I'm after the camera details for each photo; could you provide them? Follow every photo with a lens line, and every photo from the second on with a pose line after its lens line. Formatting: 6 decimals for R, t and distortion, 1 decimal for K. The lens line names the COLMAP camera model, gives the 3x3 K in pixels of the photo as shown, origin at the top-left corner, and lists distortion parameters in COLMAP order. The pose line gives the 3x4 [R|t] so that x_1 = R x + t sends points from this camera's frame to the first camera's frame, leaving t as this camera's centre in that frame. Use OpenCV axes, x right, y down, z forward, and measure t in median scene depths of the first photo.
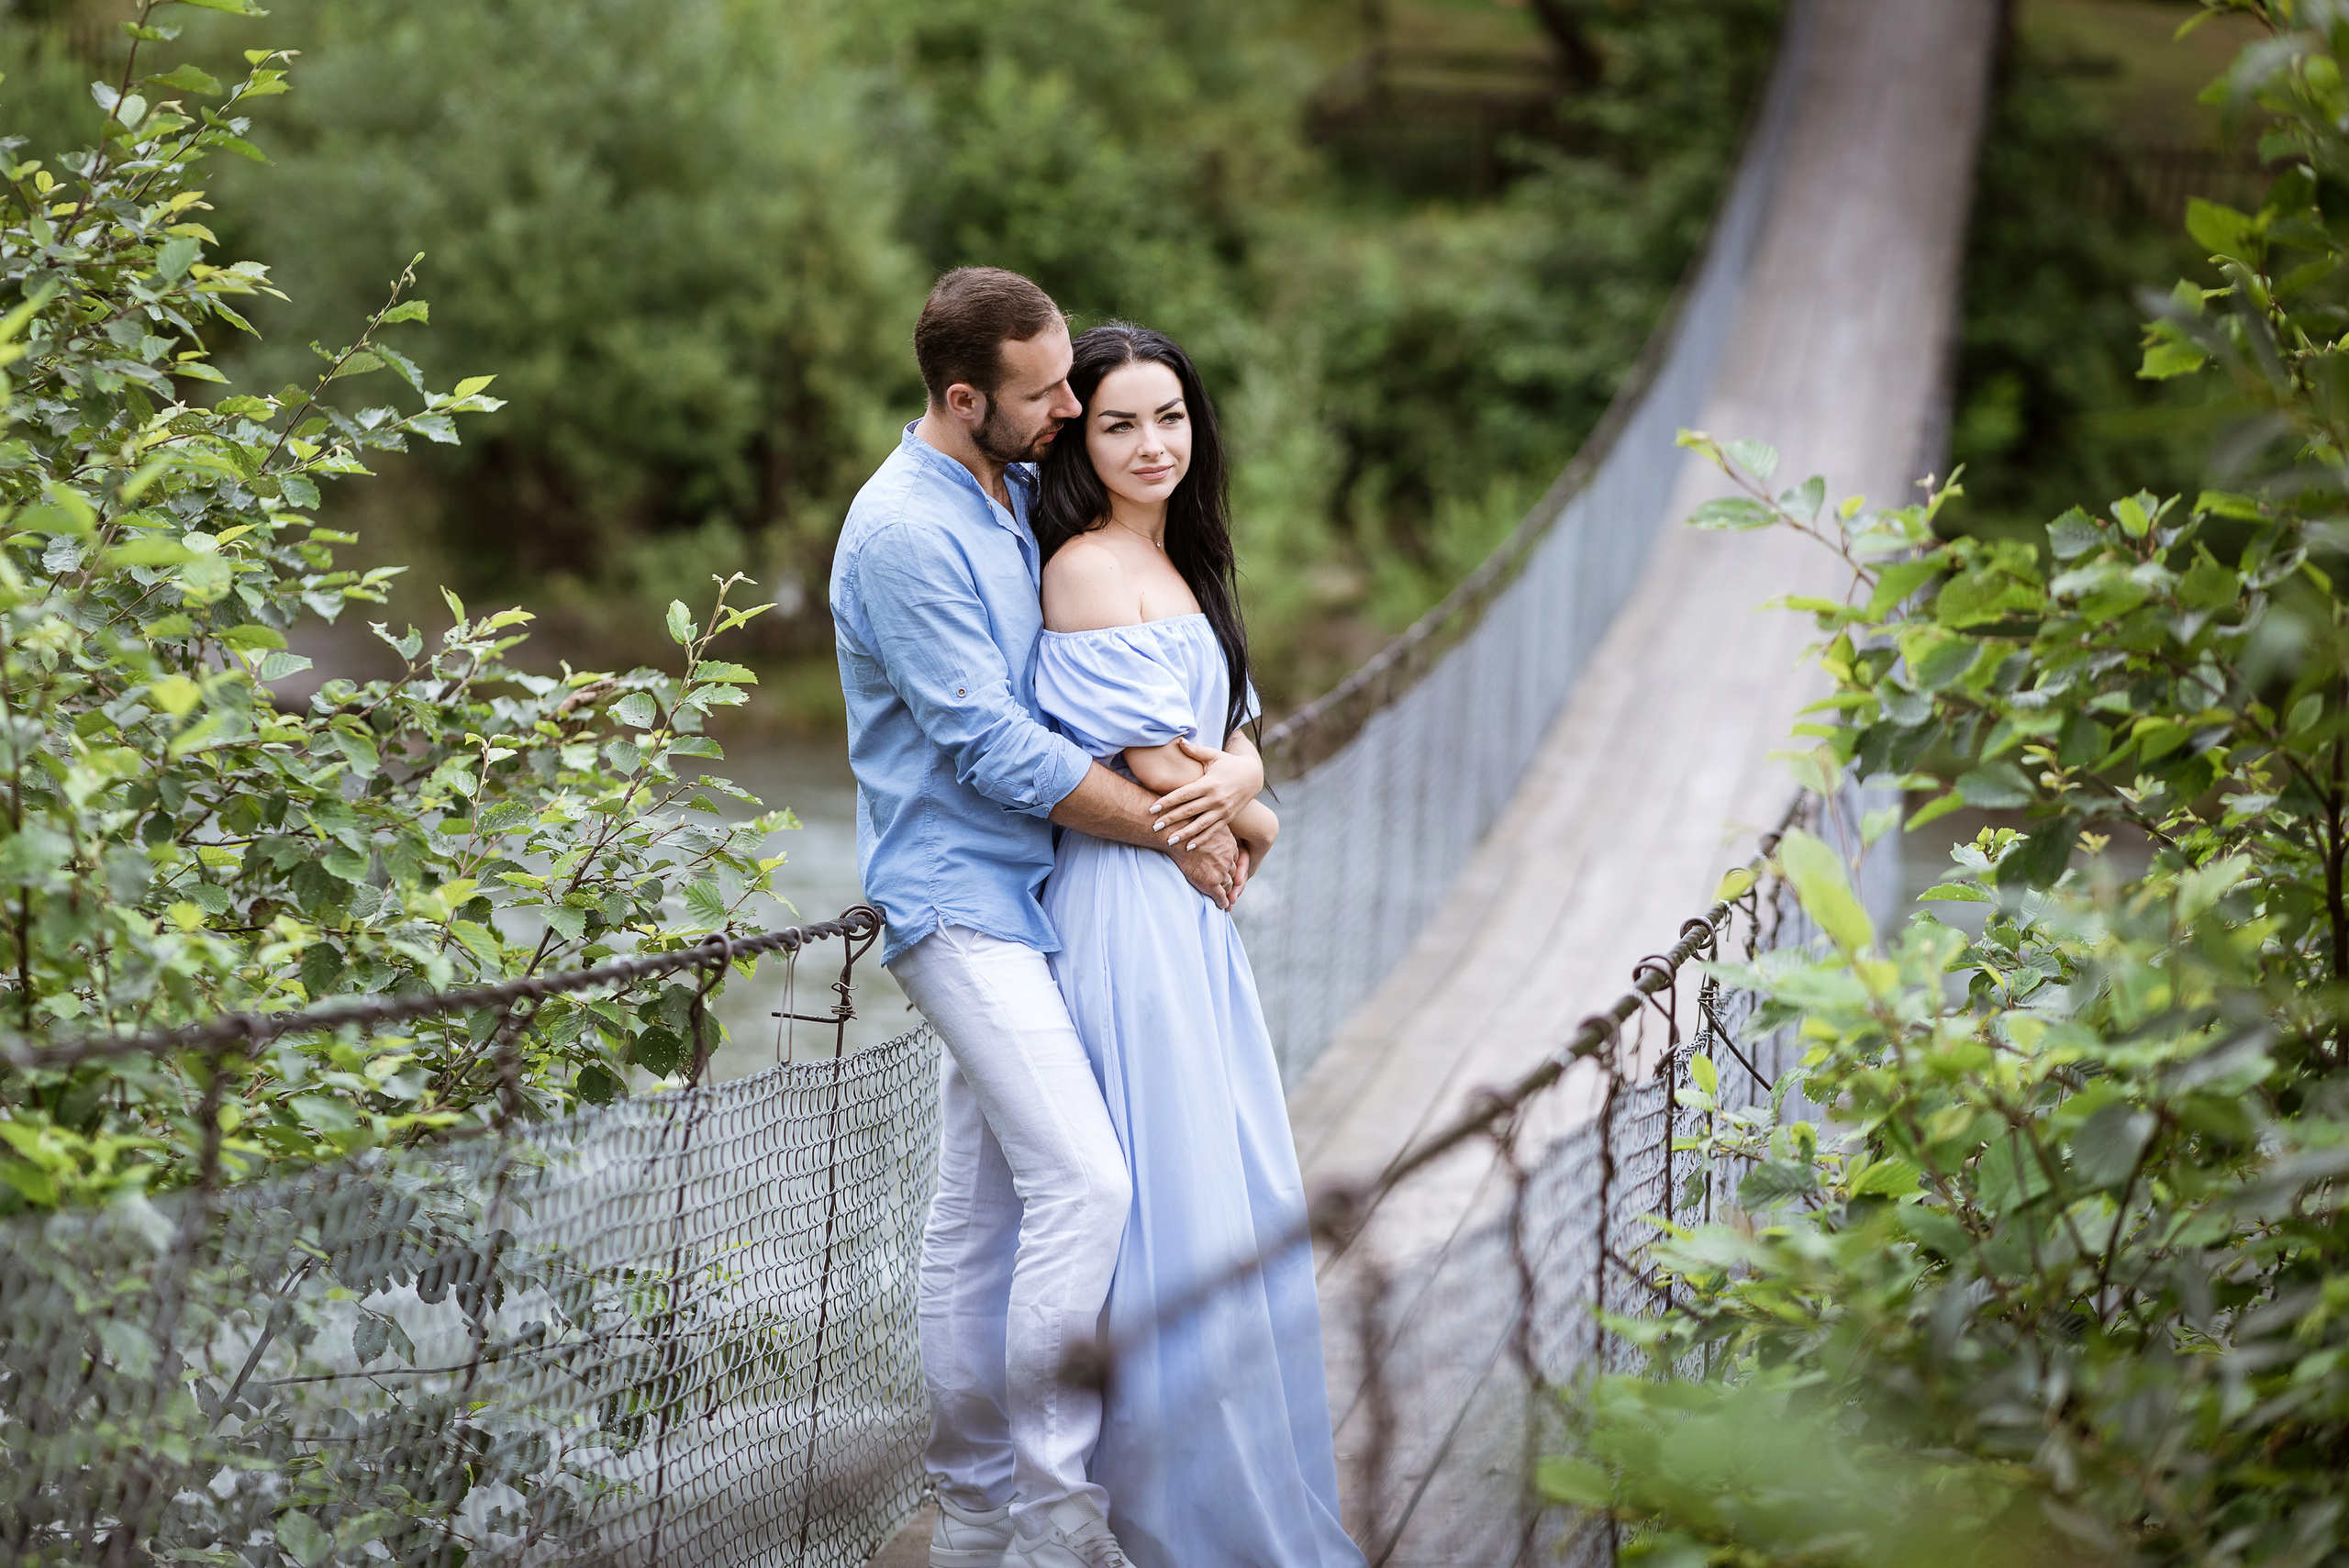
lens RADIAL K [[7165.6, 0, 1241.4], [0, 7165.6, 783.1], [0, 0, 1]] dist [-0.116975, 0.915636]
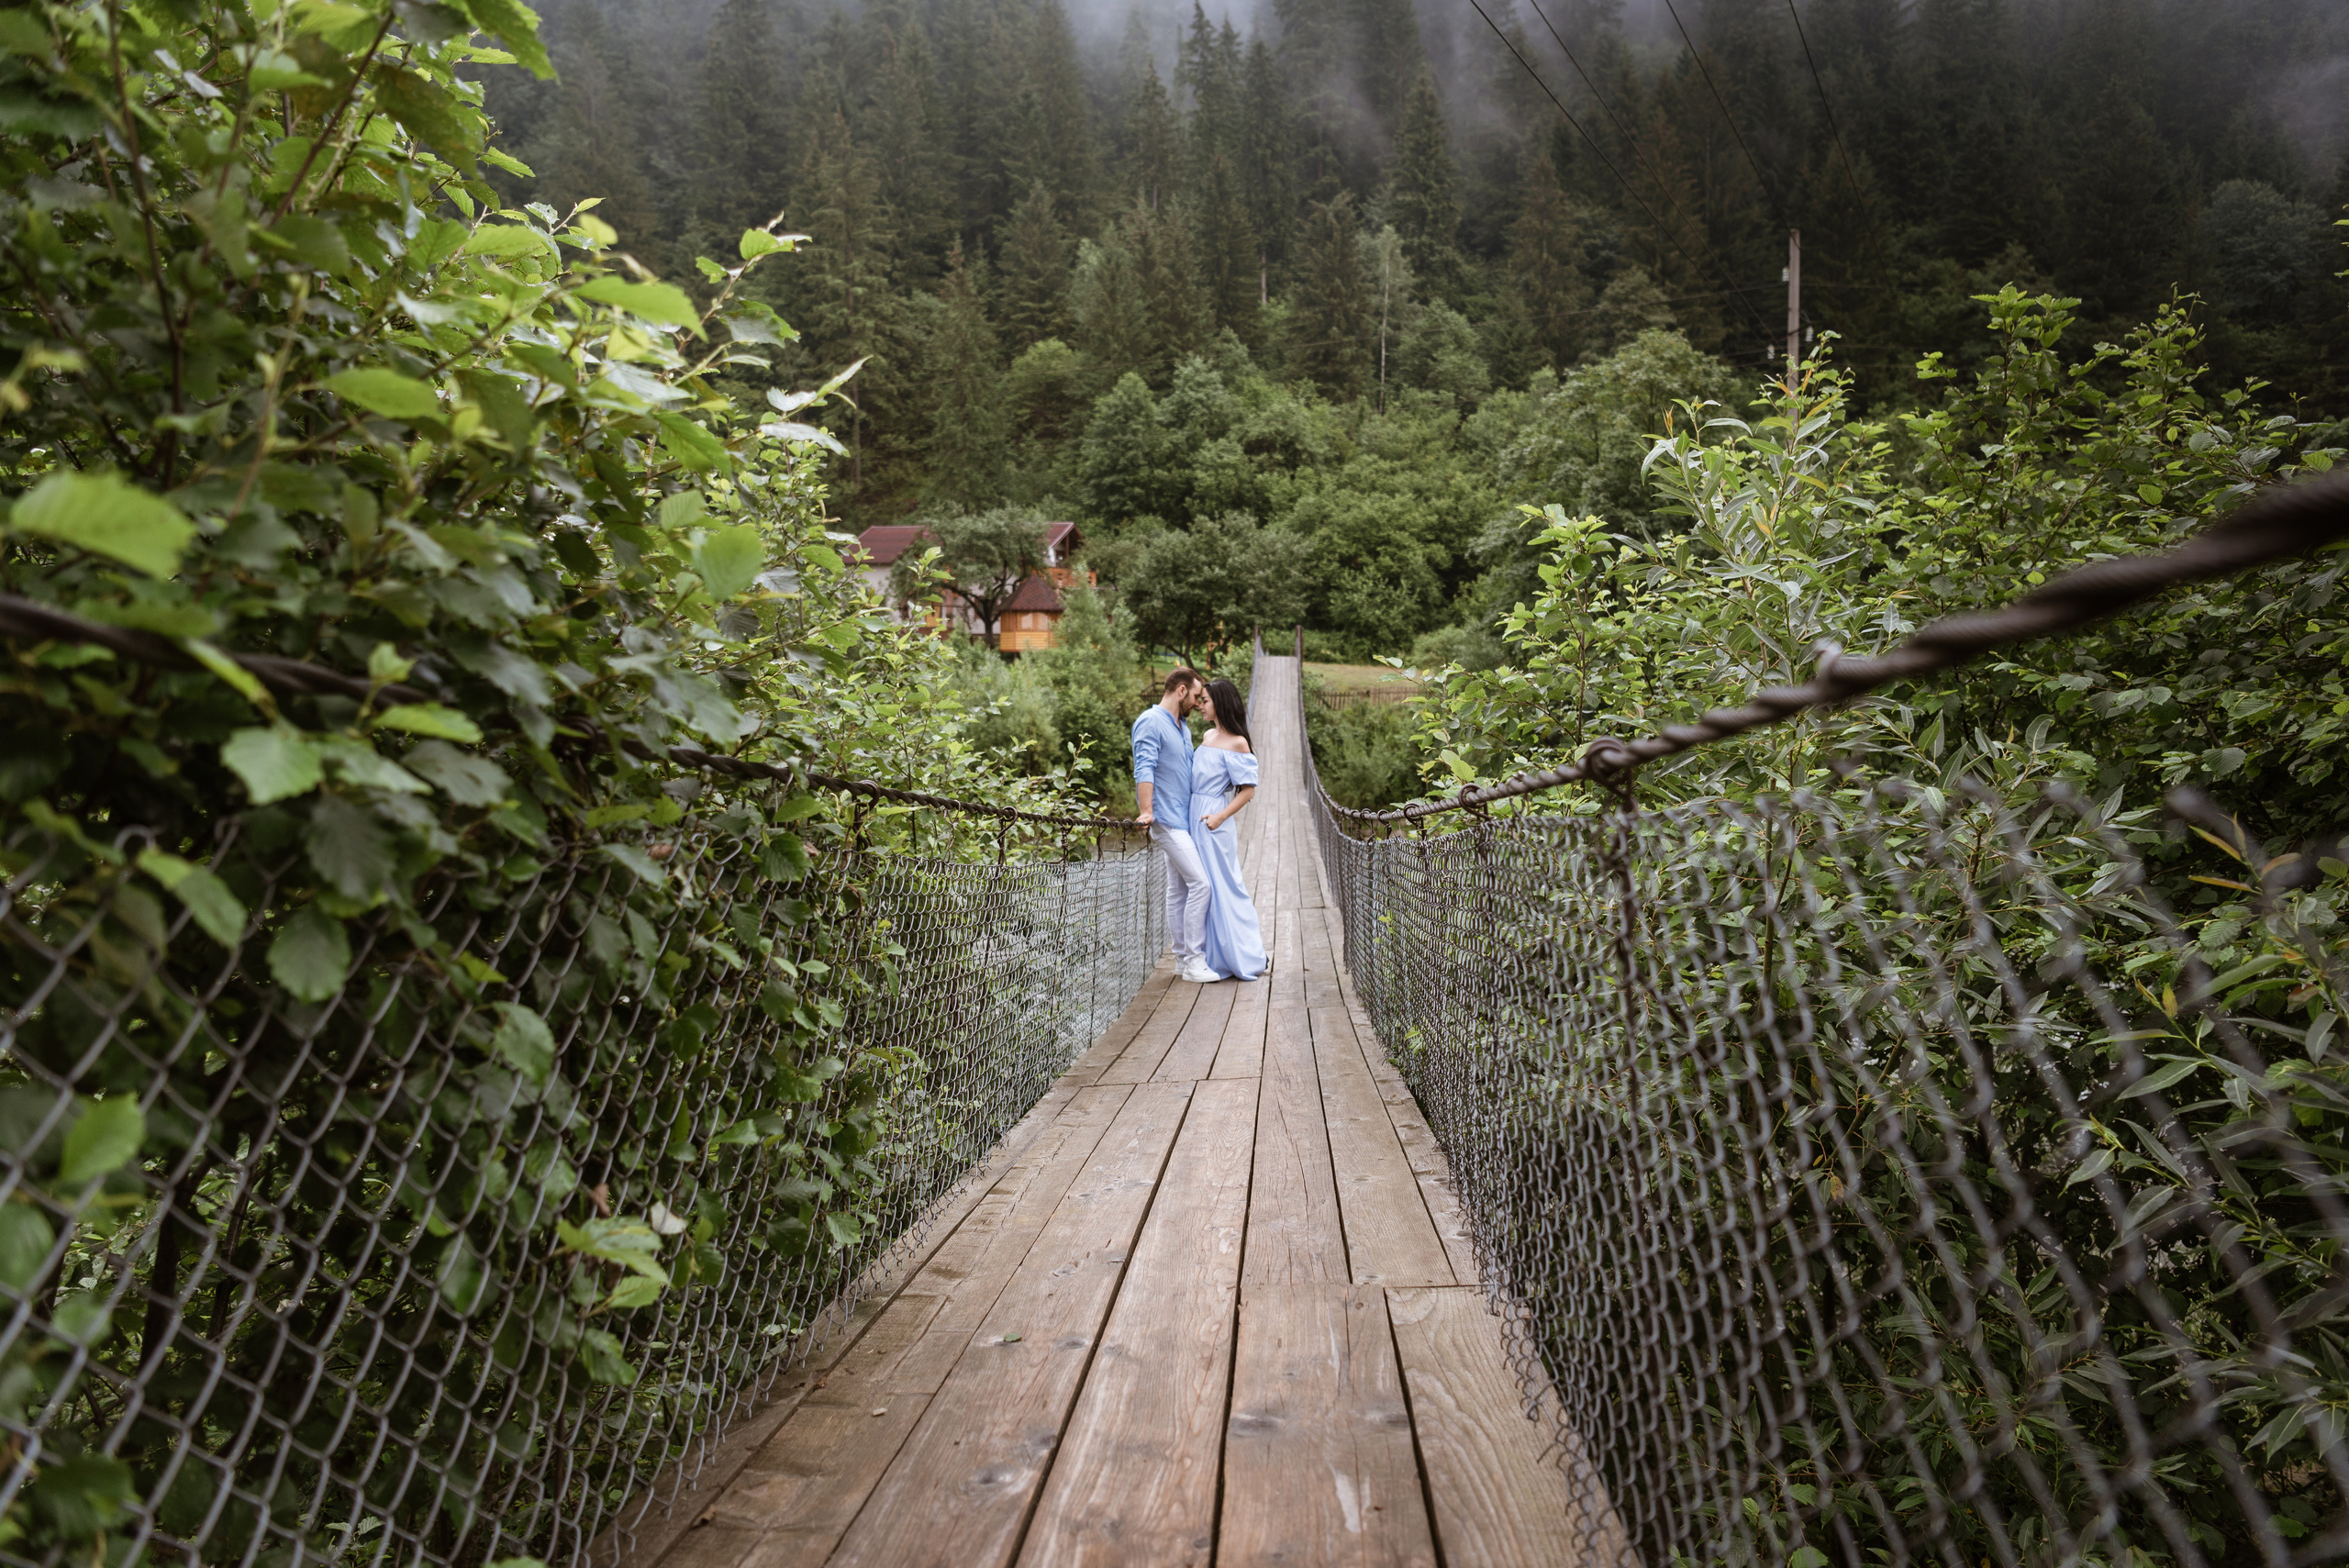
lens RADIAL K [[1626.6, 0, 1174.5], [0, 1626.6, 784.0], [0, 0, 1]] dist [0.000158, -0.000012]
pose [[0.998035, -0.056660, 0.026773, -0.048288], [0.057642, 0.997634, -0.037468, 0.030096], [-0.024586, 0.038937, 0.998939, 0.162001]]
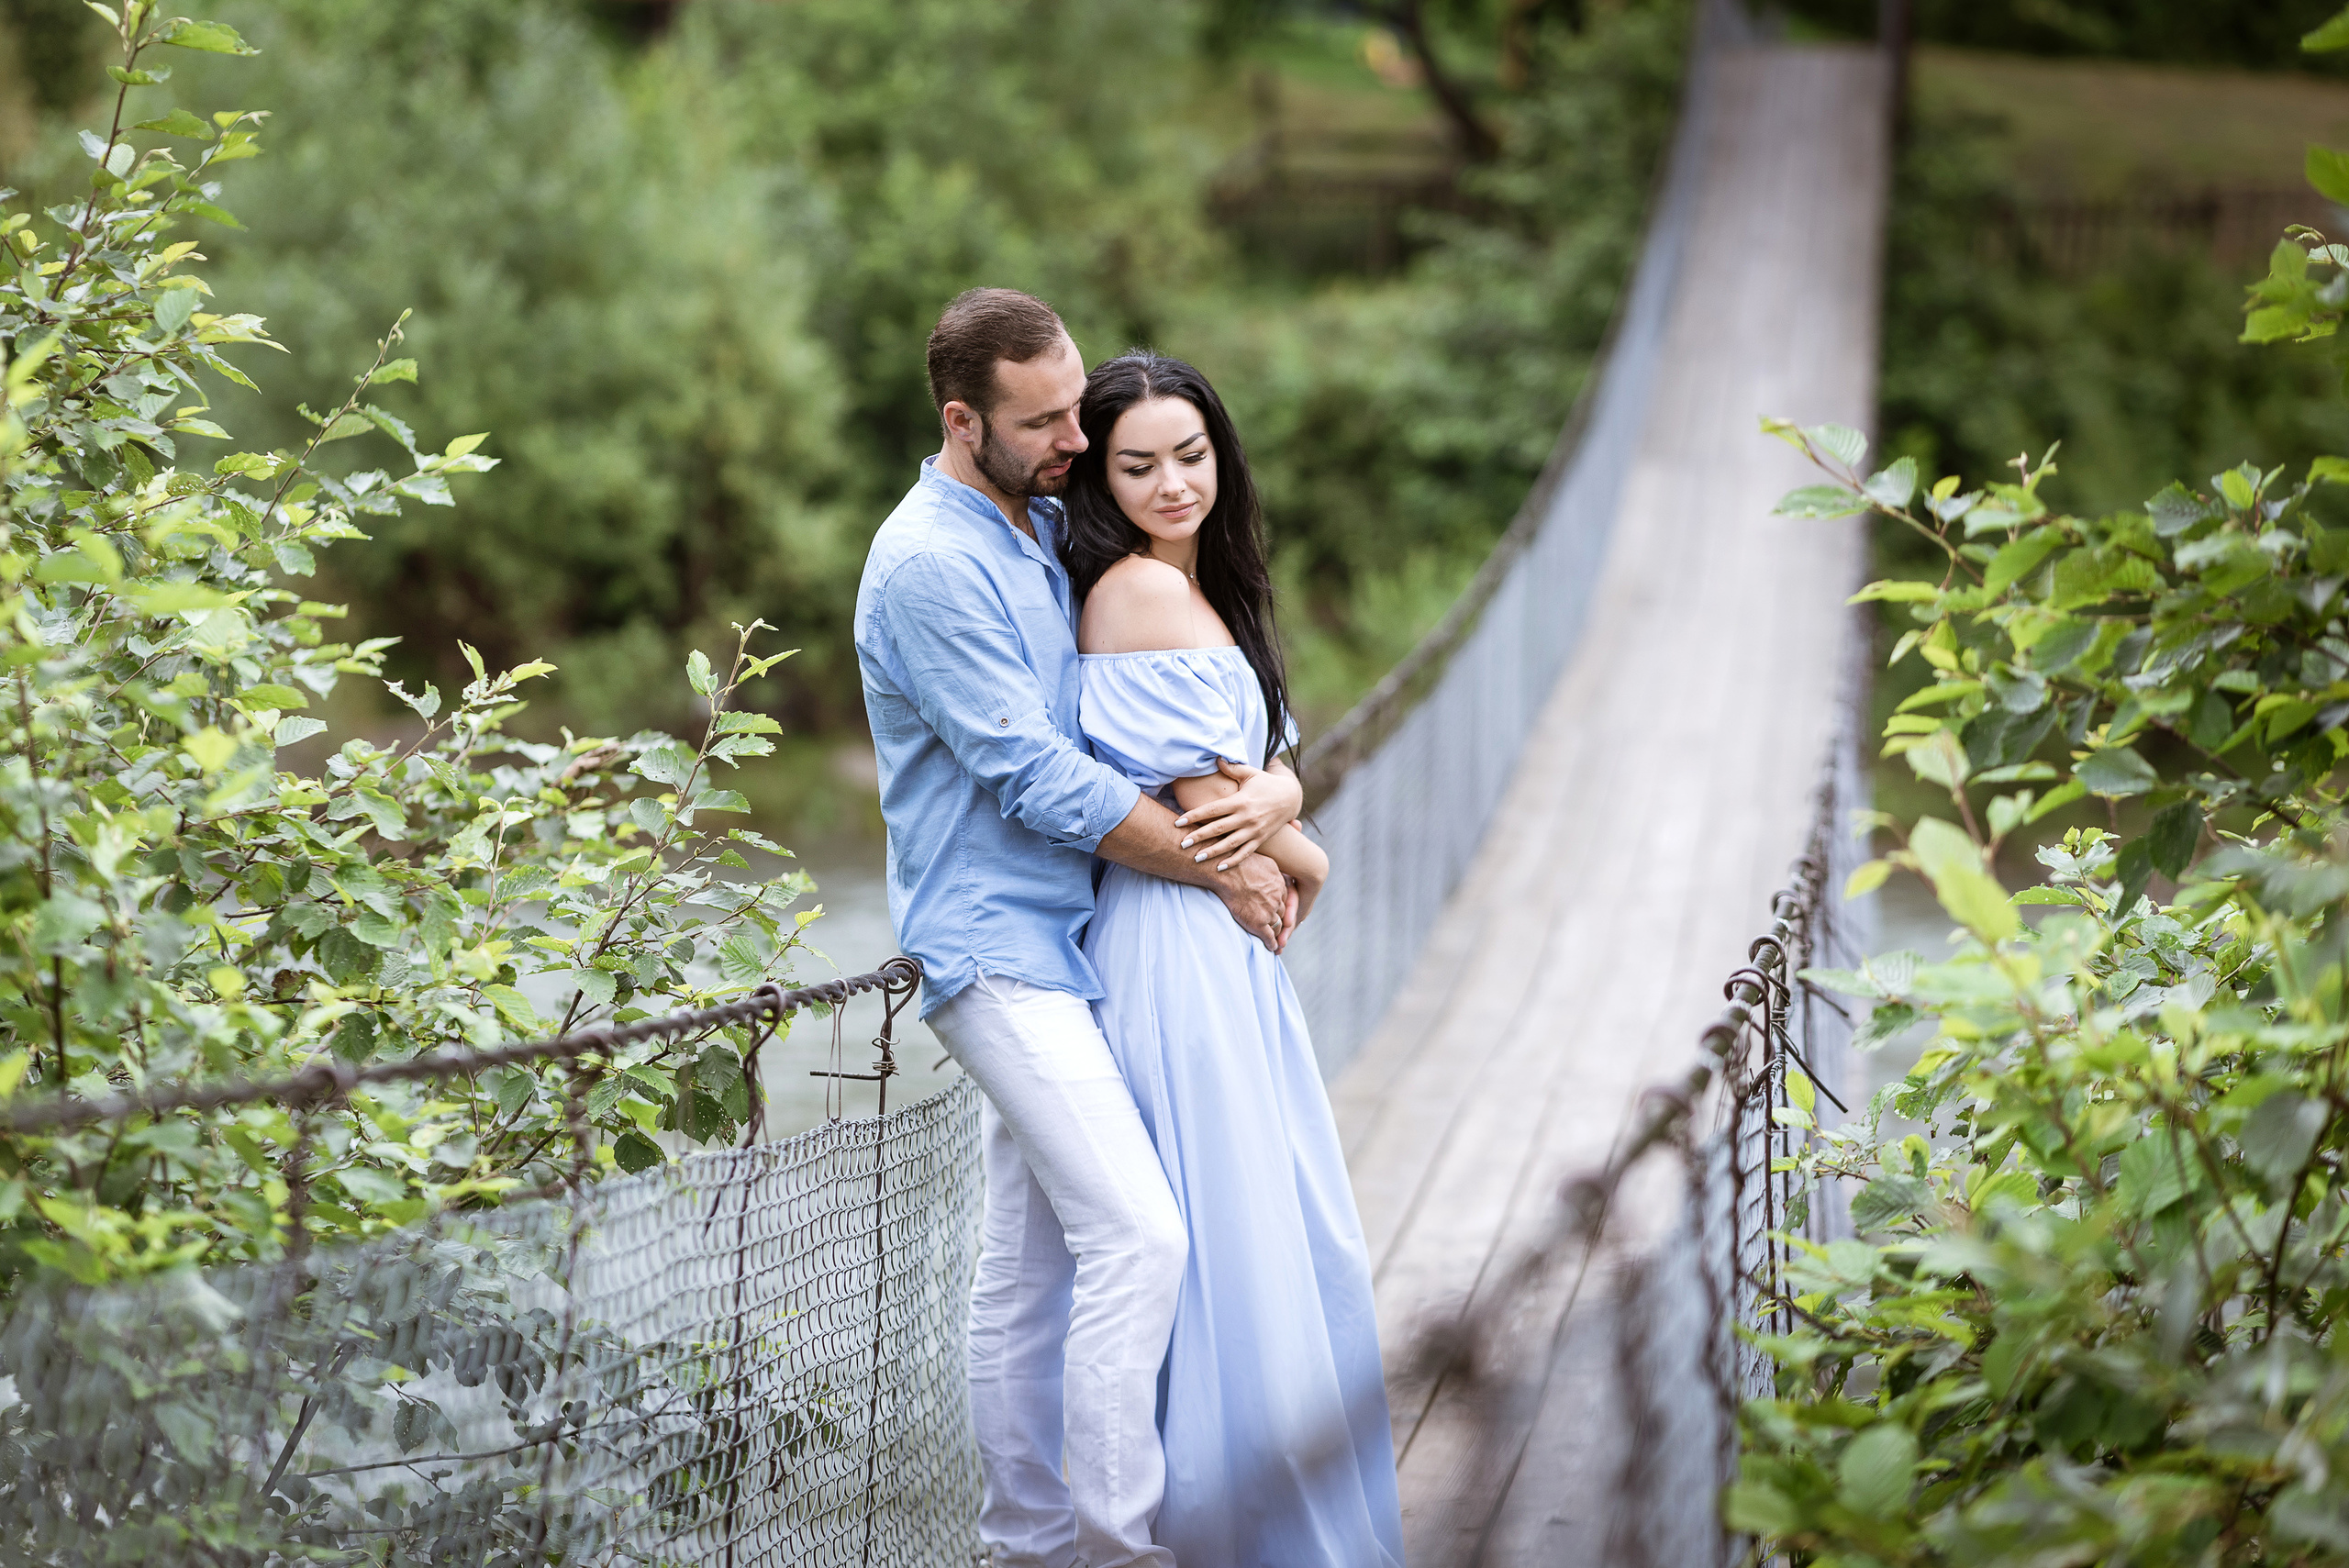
lens RADIAL K [[7129.2, 0, 1174.5], [0, 7129.2, 784.0], [0, 0, 1]] dist [-0.009318, -1.339381]
pose [[0.999269, -0.038190, 0.001649, -0.016454], [0.038206, 0.999203, -0.011601, 0.006185], [-0.001205, 0.011655, 0.999931, 0.036302]]
